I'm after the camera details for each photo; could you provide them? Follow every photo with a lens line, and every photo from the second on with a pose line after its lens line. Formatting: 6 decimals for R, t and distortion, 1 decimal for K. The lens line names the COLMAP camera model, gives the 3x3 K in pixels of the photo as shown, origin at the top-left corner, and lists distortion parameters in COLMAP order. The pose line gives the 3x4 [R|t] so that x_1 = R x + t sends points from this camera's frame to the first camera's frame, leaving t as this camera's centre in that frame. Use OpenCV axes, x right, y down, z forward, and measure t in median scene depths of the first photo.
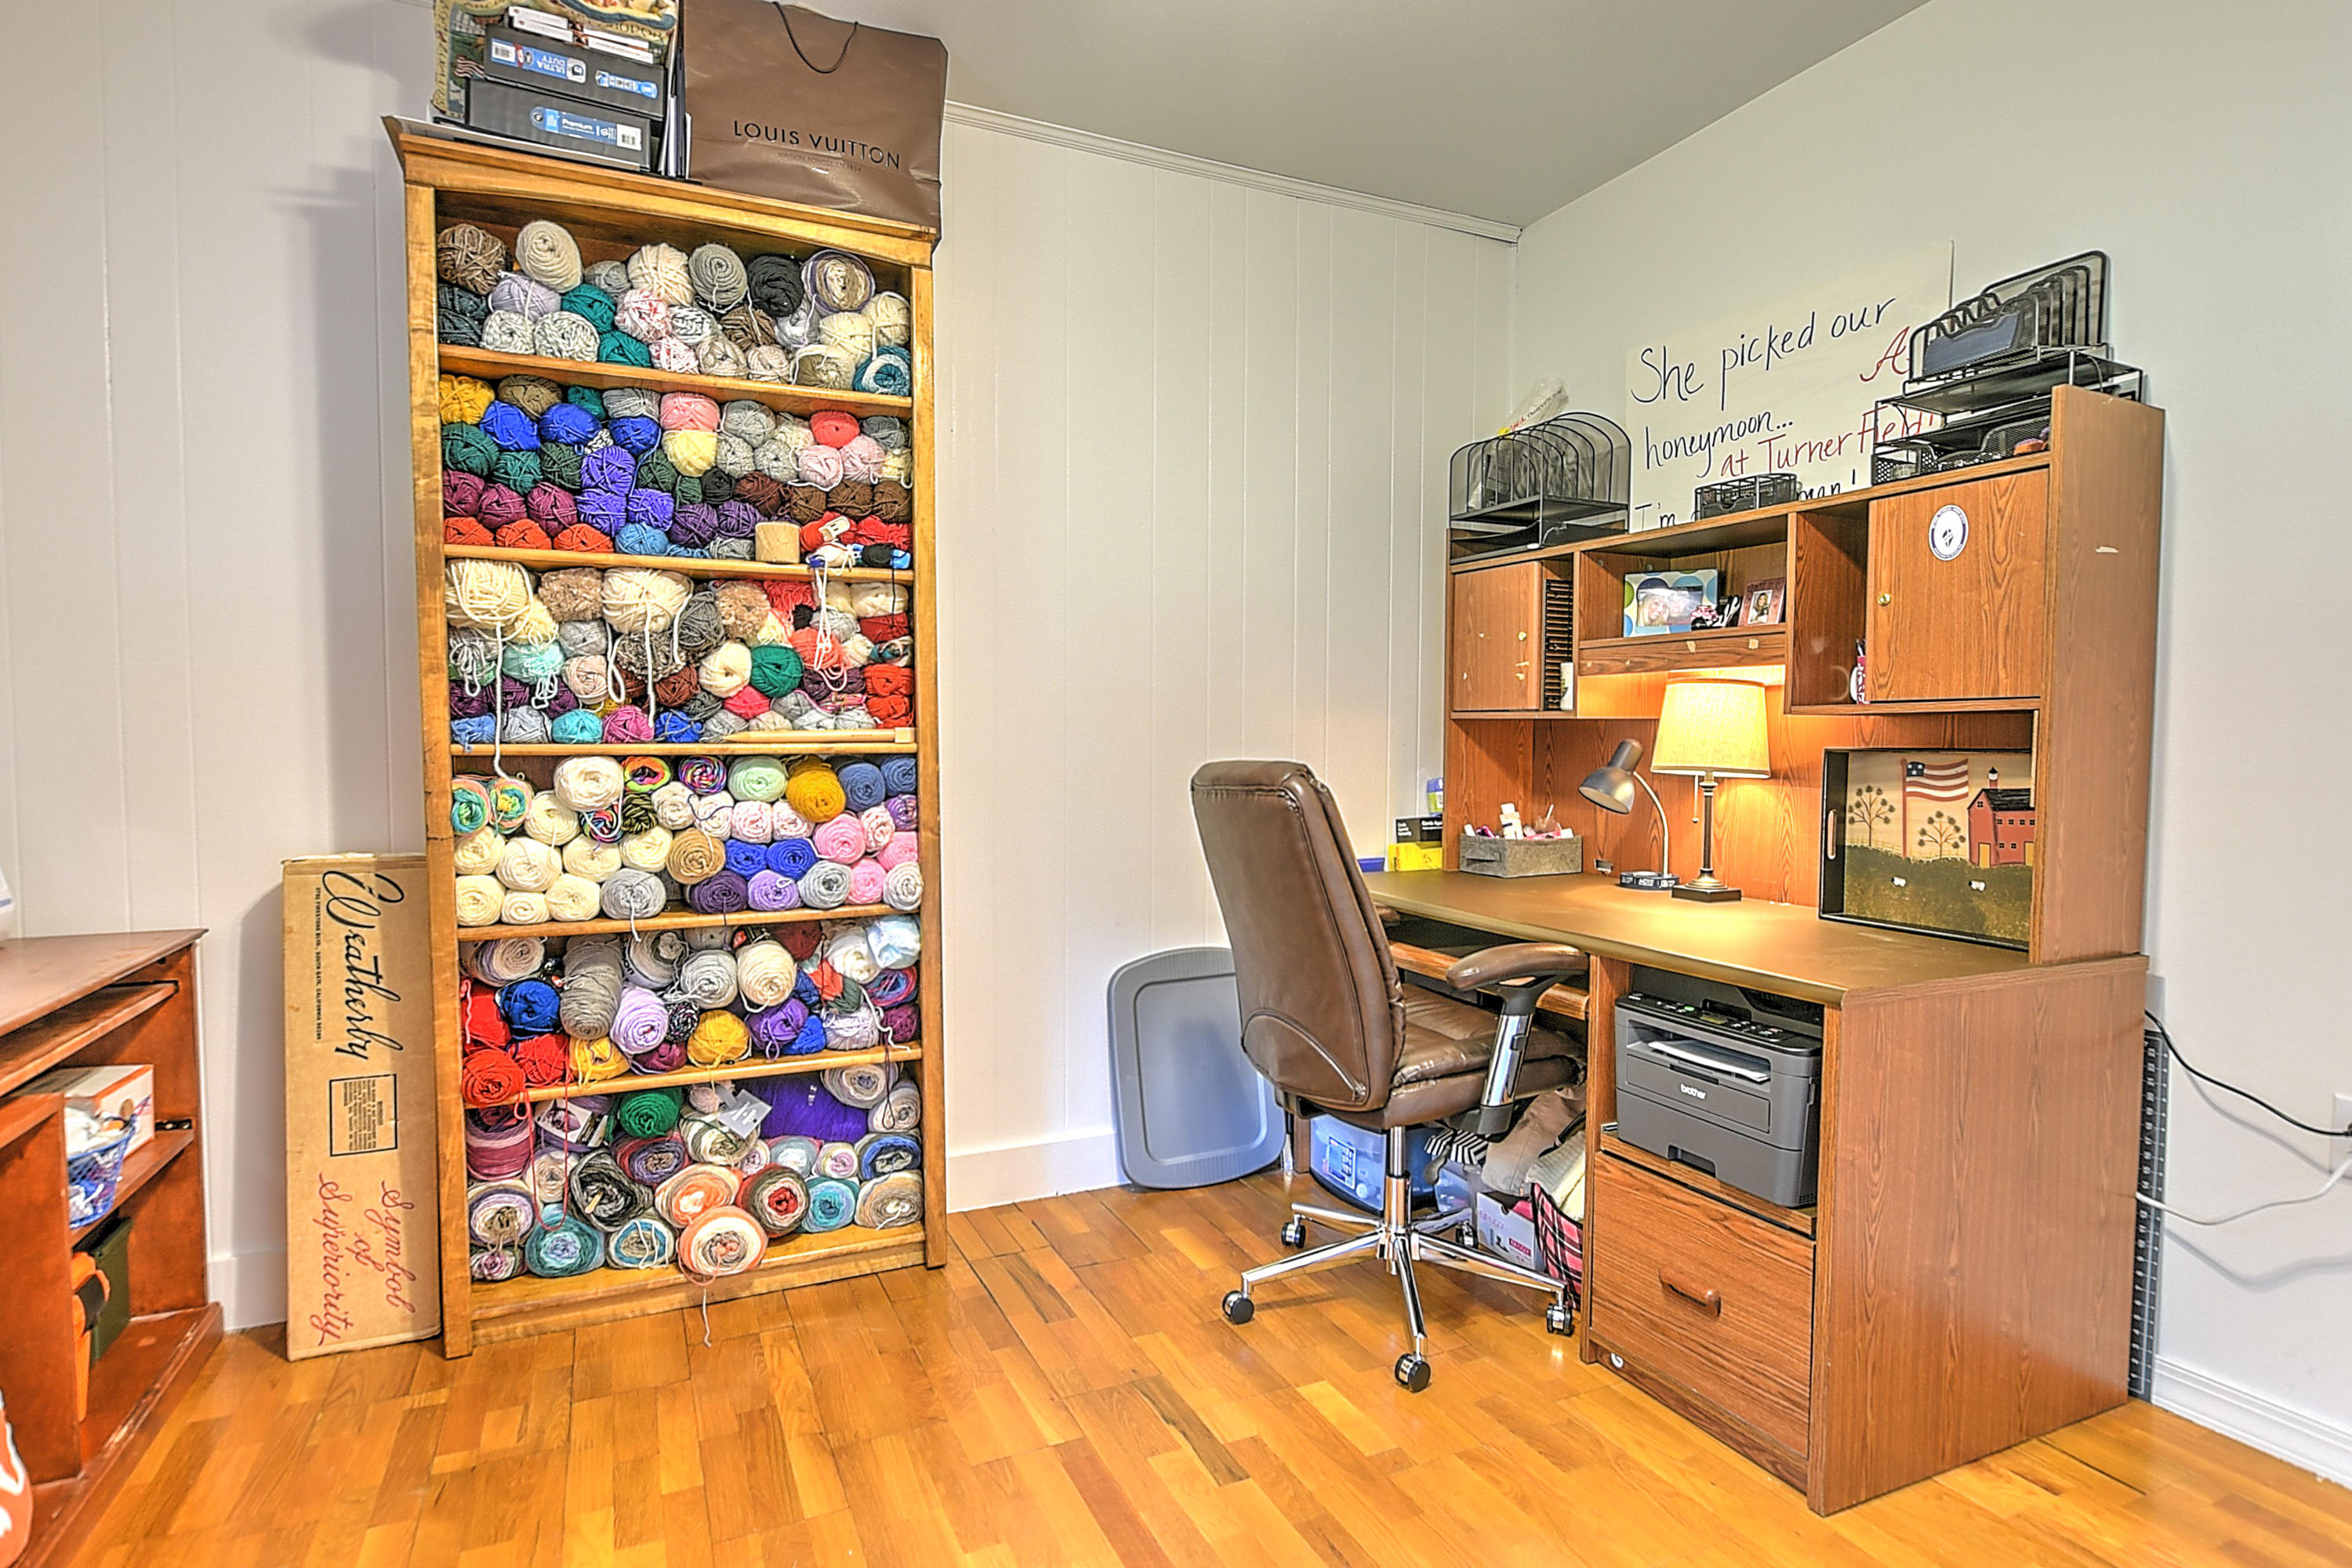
lens RADIAL K [[1191.5, 0, 1159.6], [0, 1191.5, 784.2], [0, 0, 1]] dist [-0.014749, 0.005392]
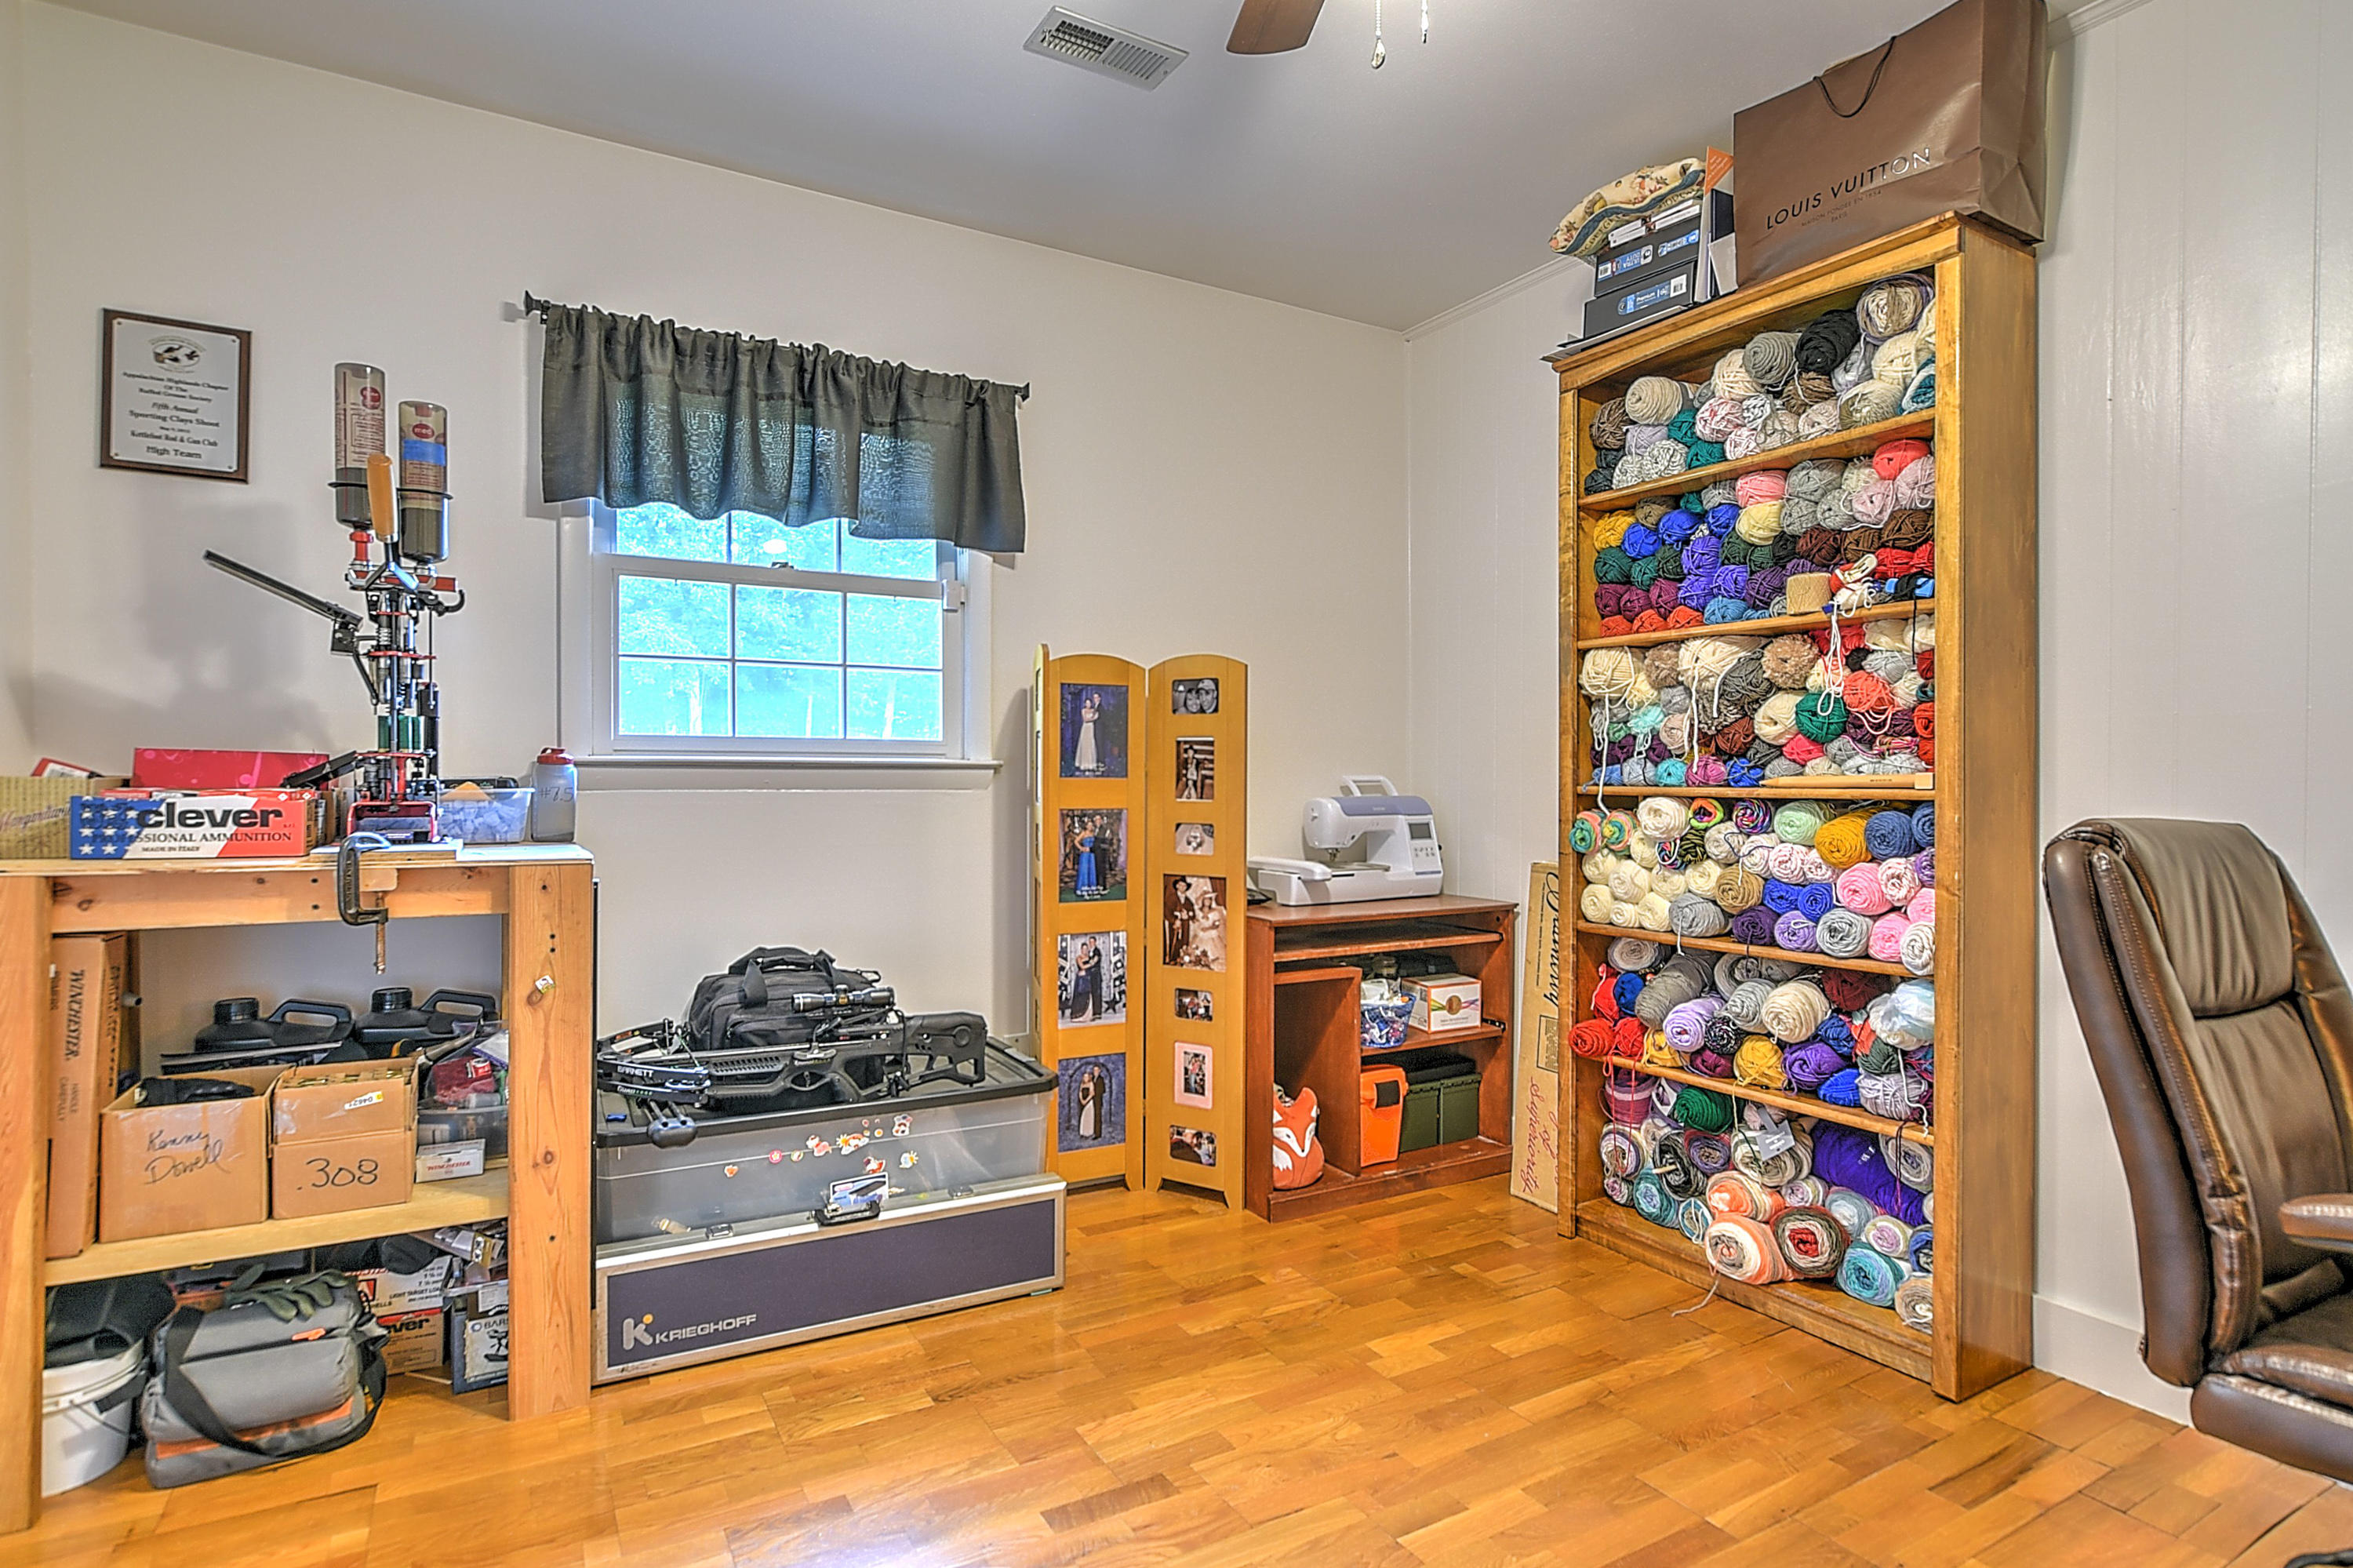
lens RADIAL K [[1192.0, 0, 1159.7], [0, 1192.0, 780.1], [0, 0, 1]] dist [-0.014749, 0.005392]
pose [[0.082426, 0.002322, -0.996594, 0.667466], [-0.047859, 0.998853, -0.001631, -0.012990], [0.995447, 0.047830, 0.082442, 0.368578]]
